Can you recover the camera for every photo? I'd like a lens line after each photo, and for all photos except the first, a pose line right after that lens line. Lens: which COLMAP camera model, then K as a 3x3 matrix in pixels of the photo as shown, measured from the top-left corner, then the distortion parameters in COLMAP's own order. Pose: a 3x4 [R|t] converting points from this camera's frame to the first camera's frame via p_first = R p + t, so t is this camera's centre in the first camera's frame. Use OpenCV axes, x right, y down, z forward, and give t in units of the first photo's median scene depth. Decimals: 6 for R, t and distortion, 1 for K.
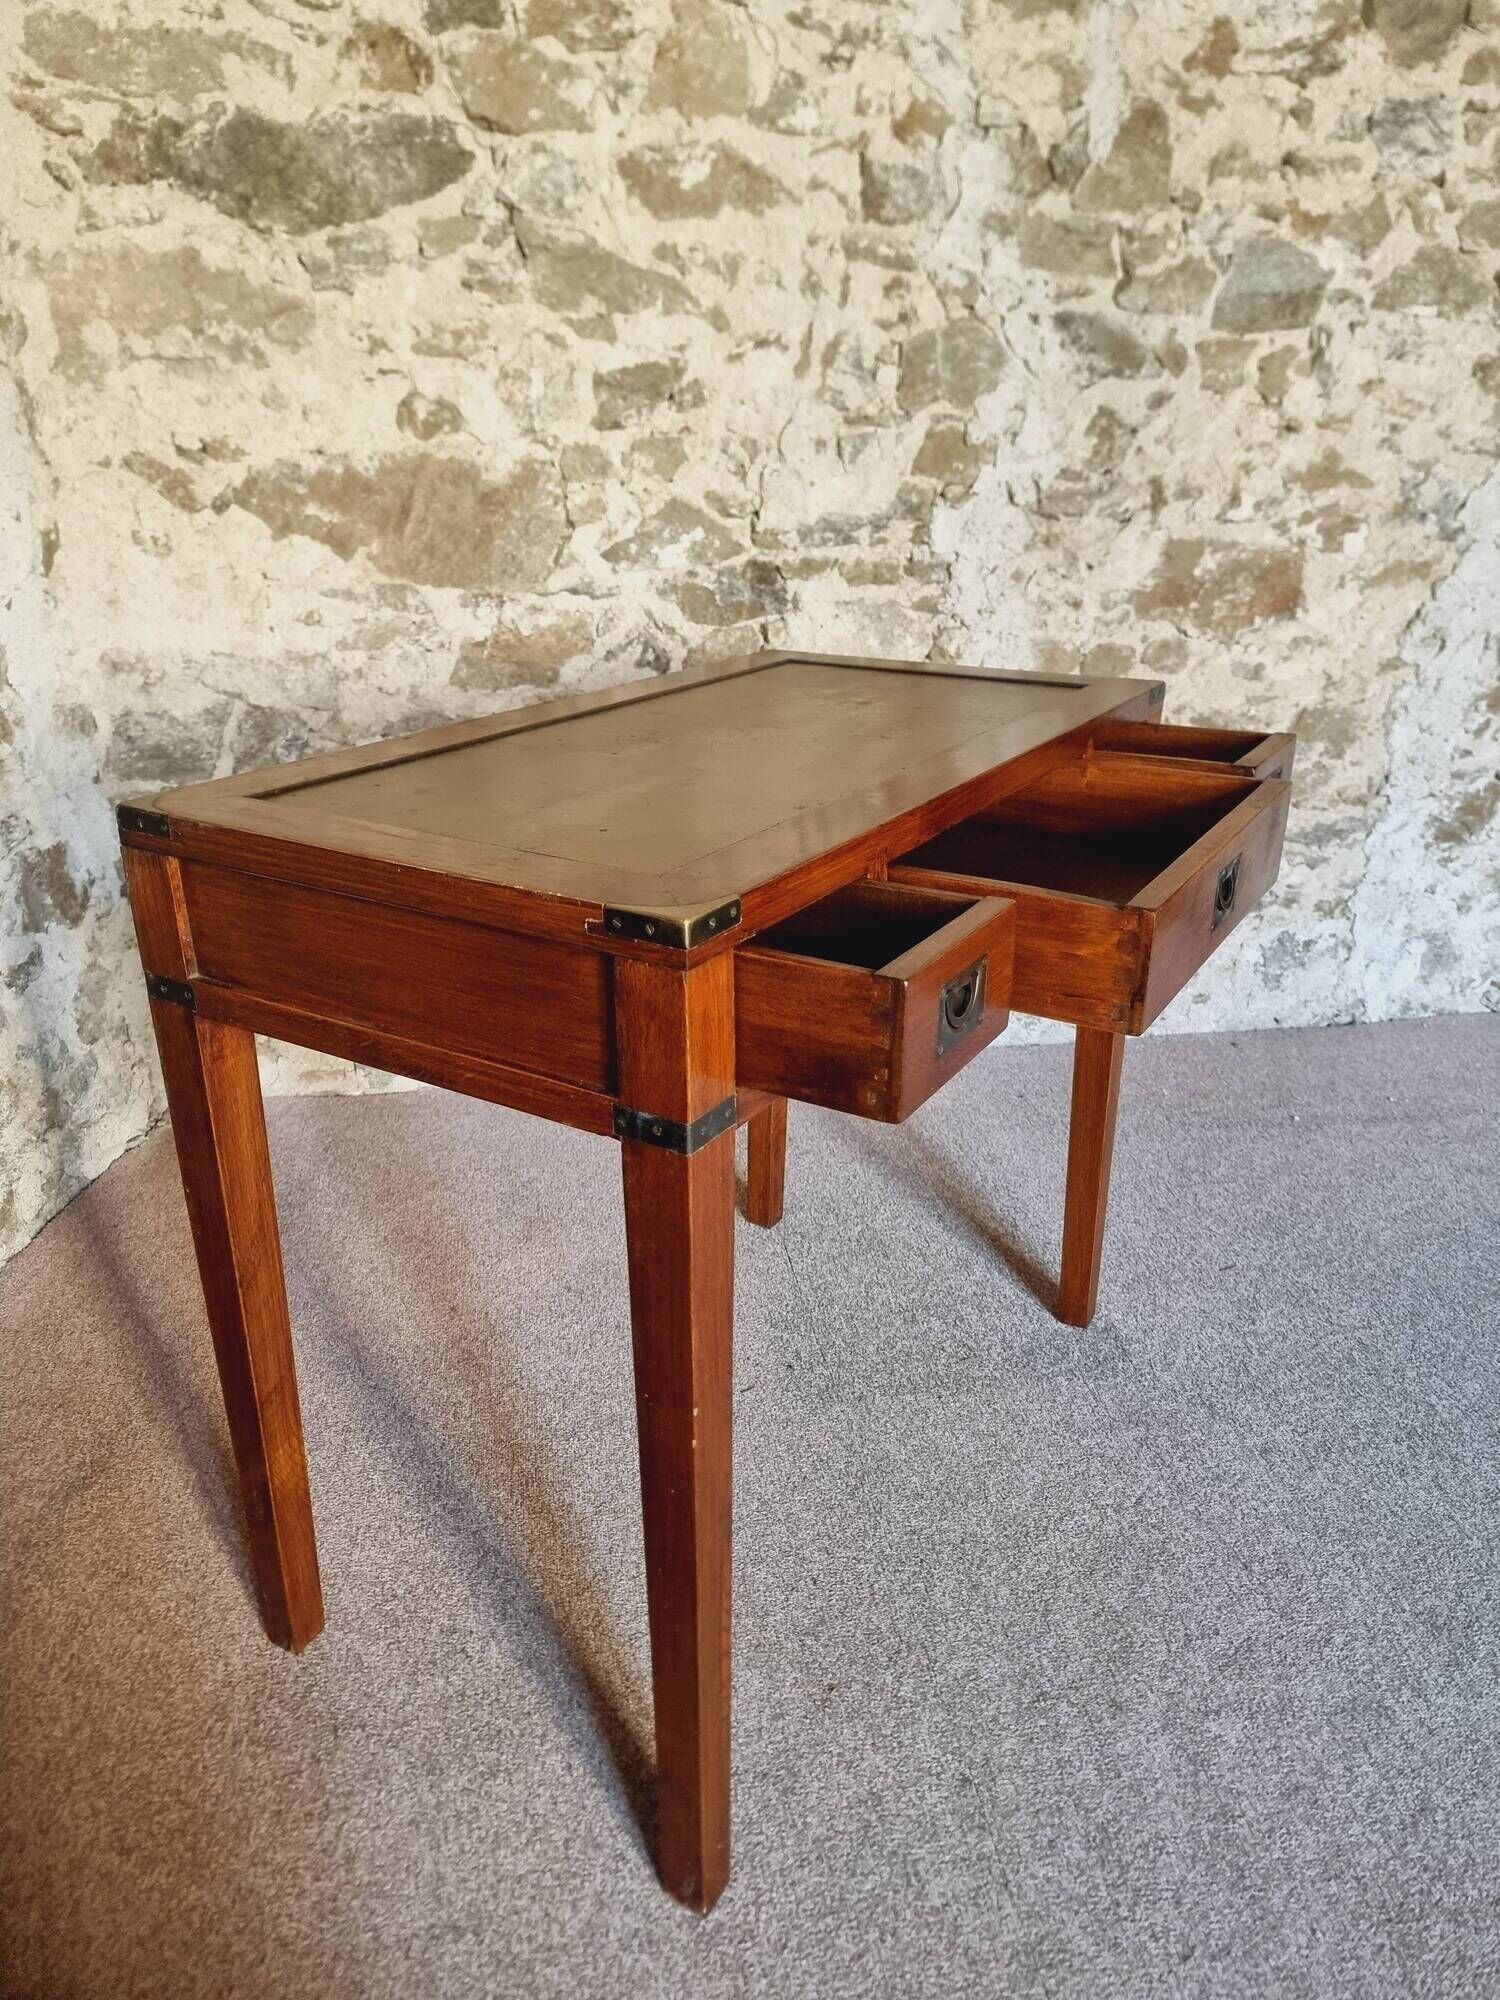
lens RADIAL K [[1401.9, 0, 754.1], [0, 1401.9, 1008.6], [0, 0, 1]] dist [0.055955, -0.058327]
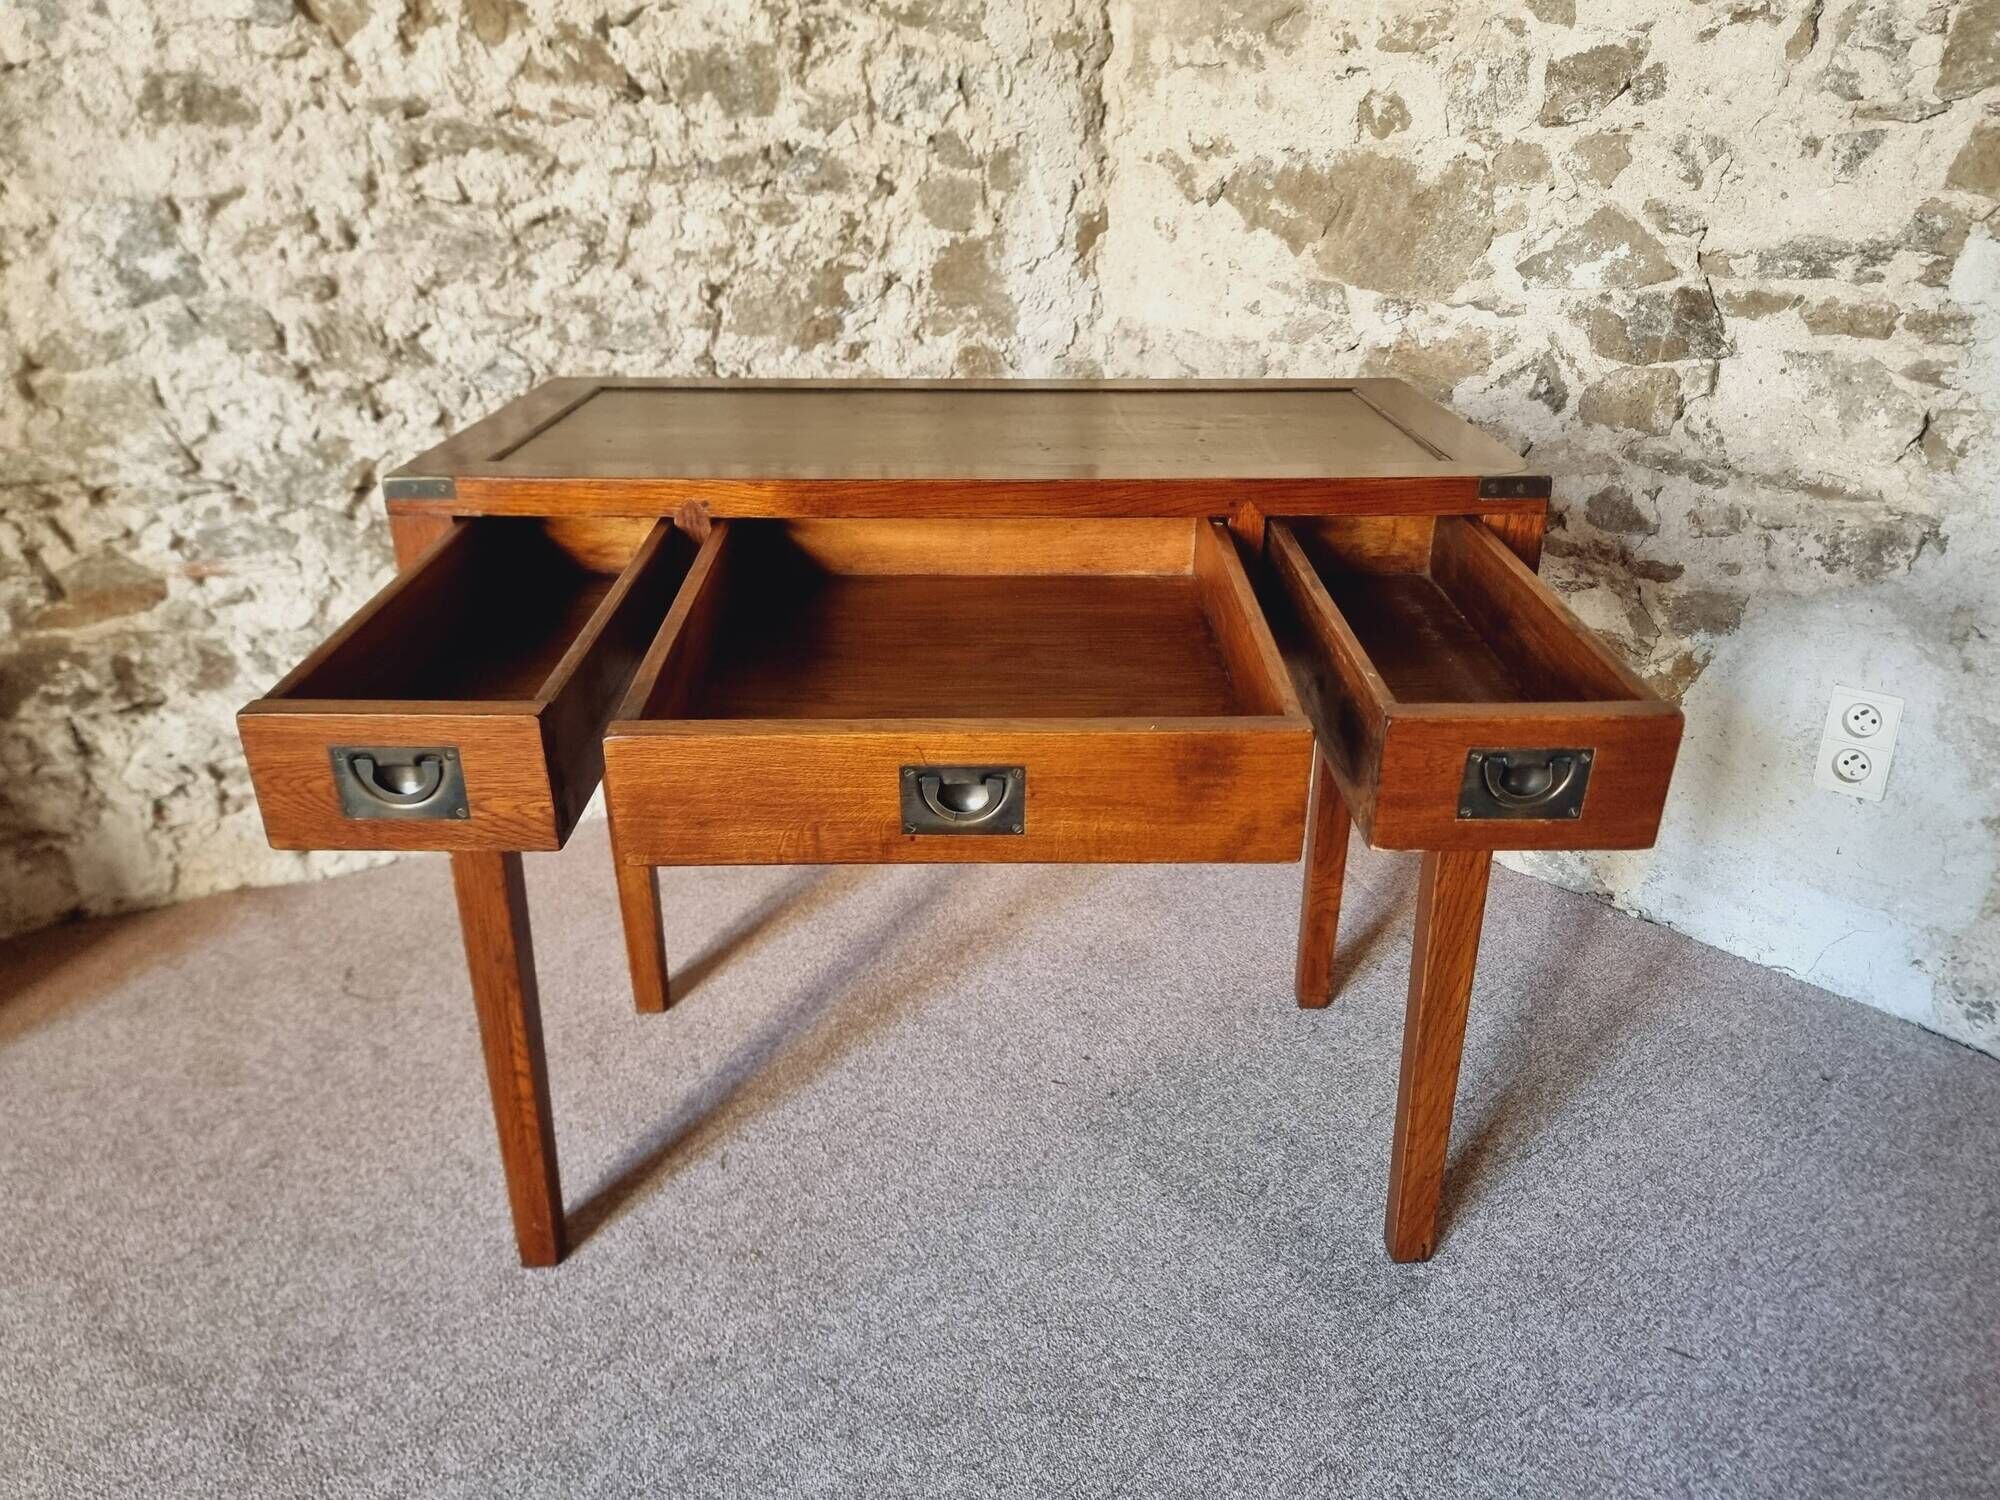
lens RADIAL K [[1452.6, 0, 1007.1], [0, 1452.6, 775.8], [0, 0, 1]] dist [0.050928, -0.048544]
pose [[0.522133, 0.346939, -0.779109, 0.591928], [-0.323512, 0.925816, 0.195461, -0.105964], [0.789124, 0.149994, 0.595638, 0.252459]]
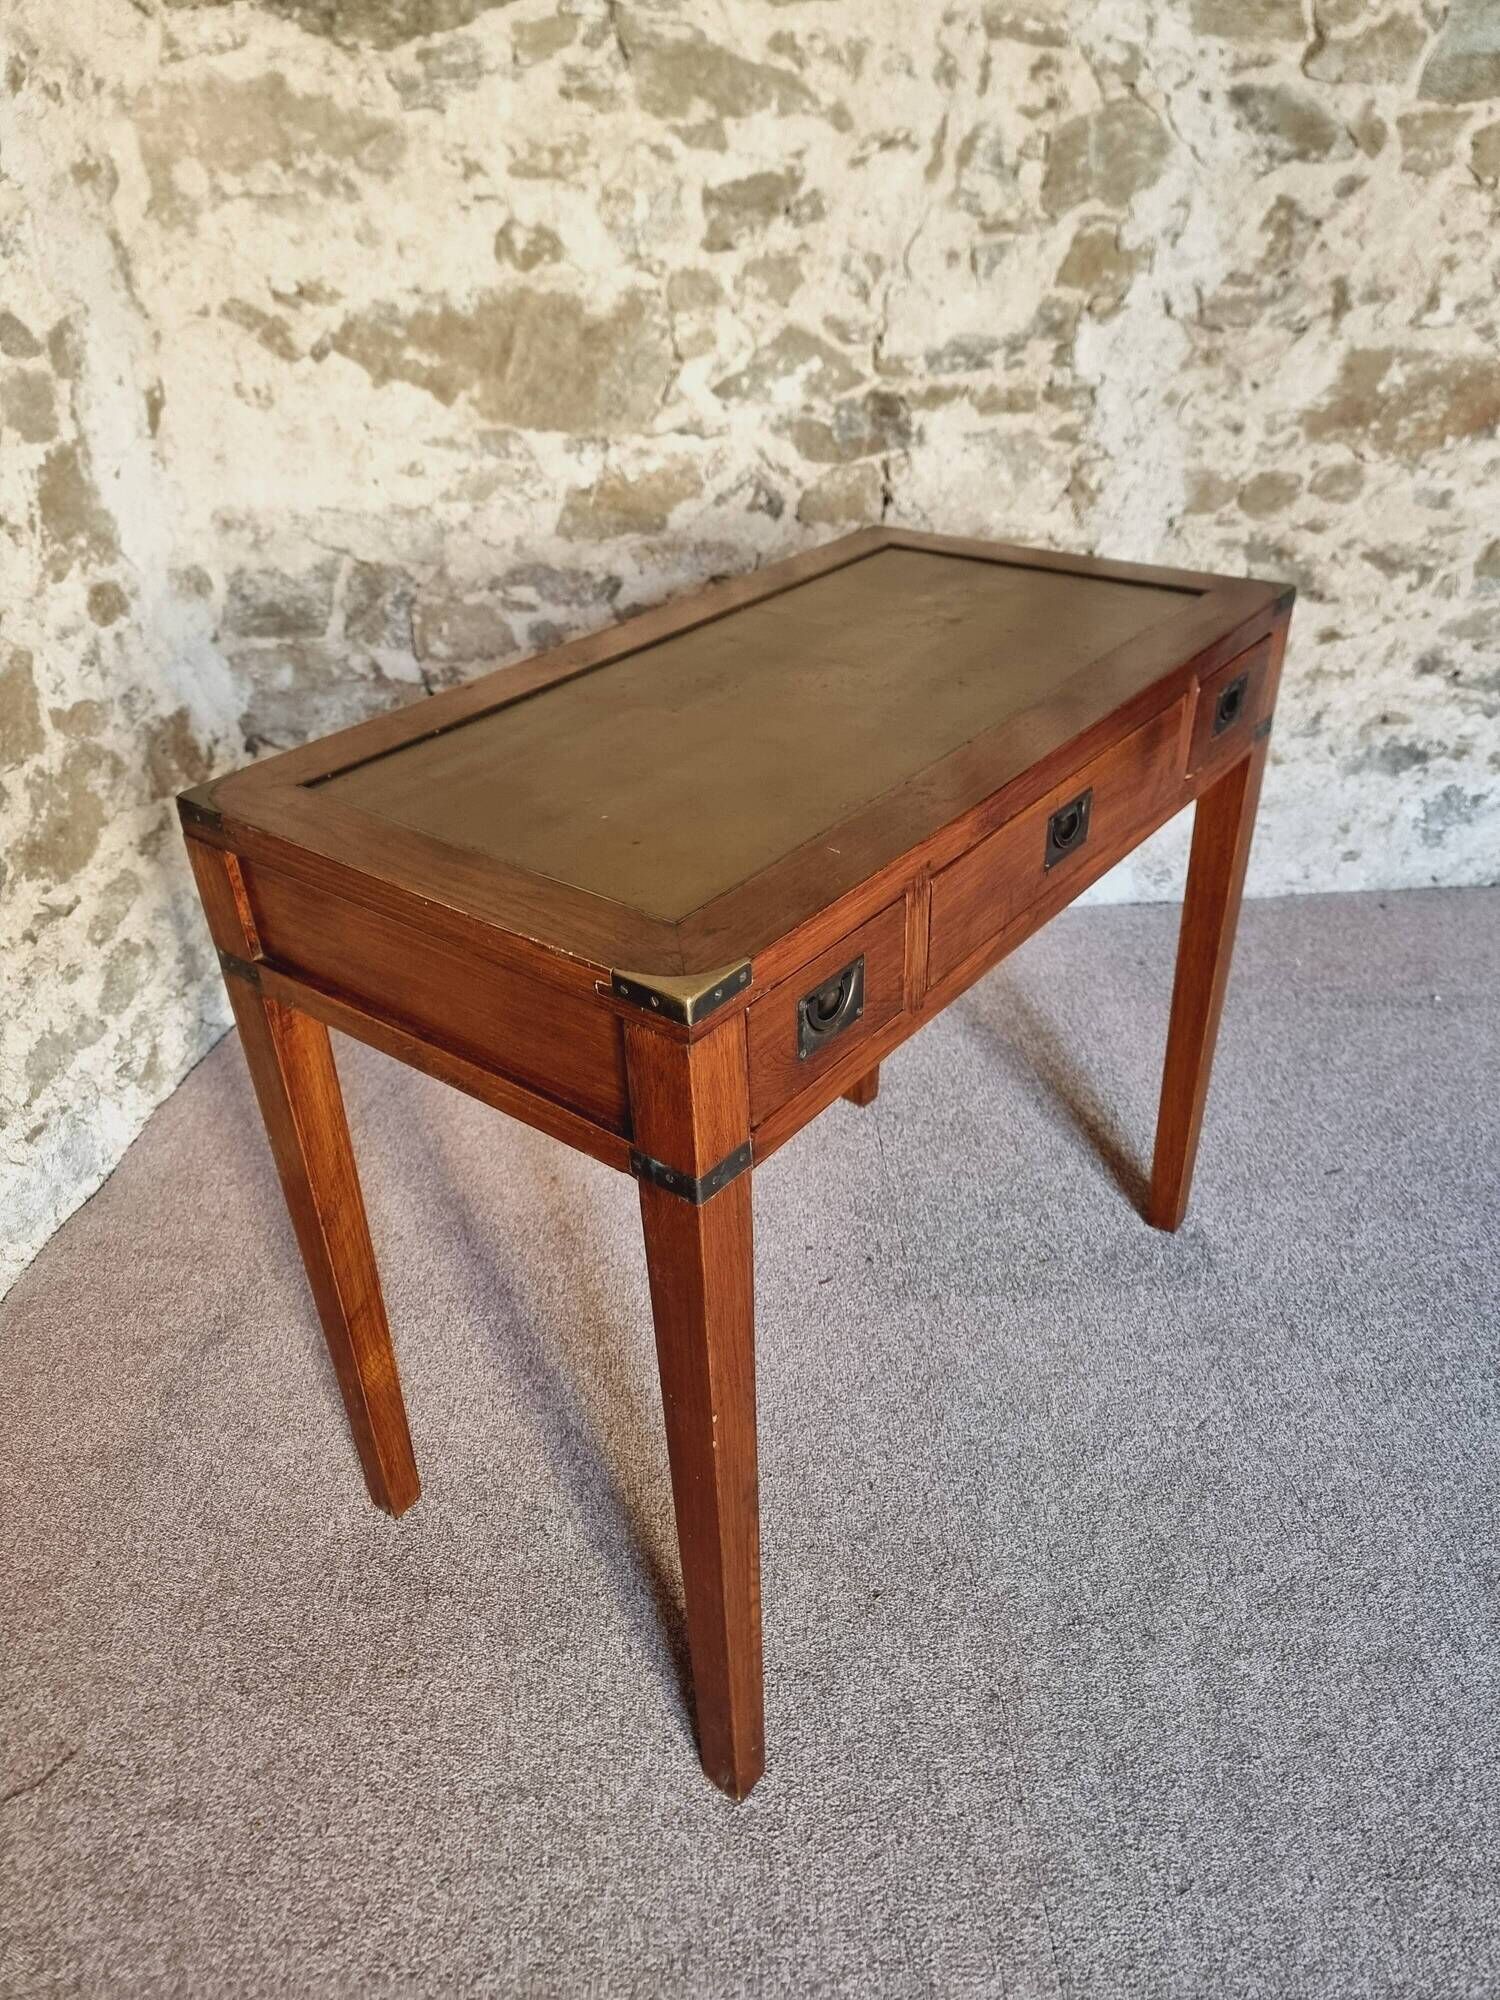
lens RADIAL K [[1408.7, 0, 733.9], [0, 1408.7, 1002.3], [0, 0, 1]] dist [0.047700, -0.050969]
pose [[0.991594, 0.035775, -0.124342, 0.040833], [-0.013824, 0.984807, 0.173099, -0.089584], [0.128646, -0.169925, 0.977024, 0.011315]]
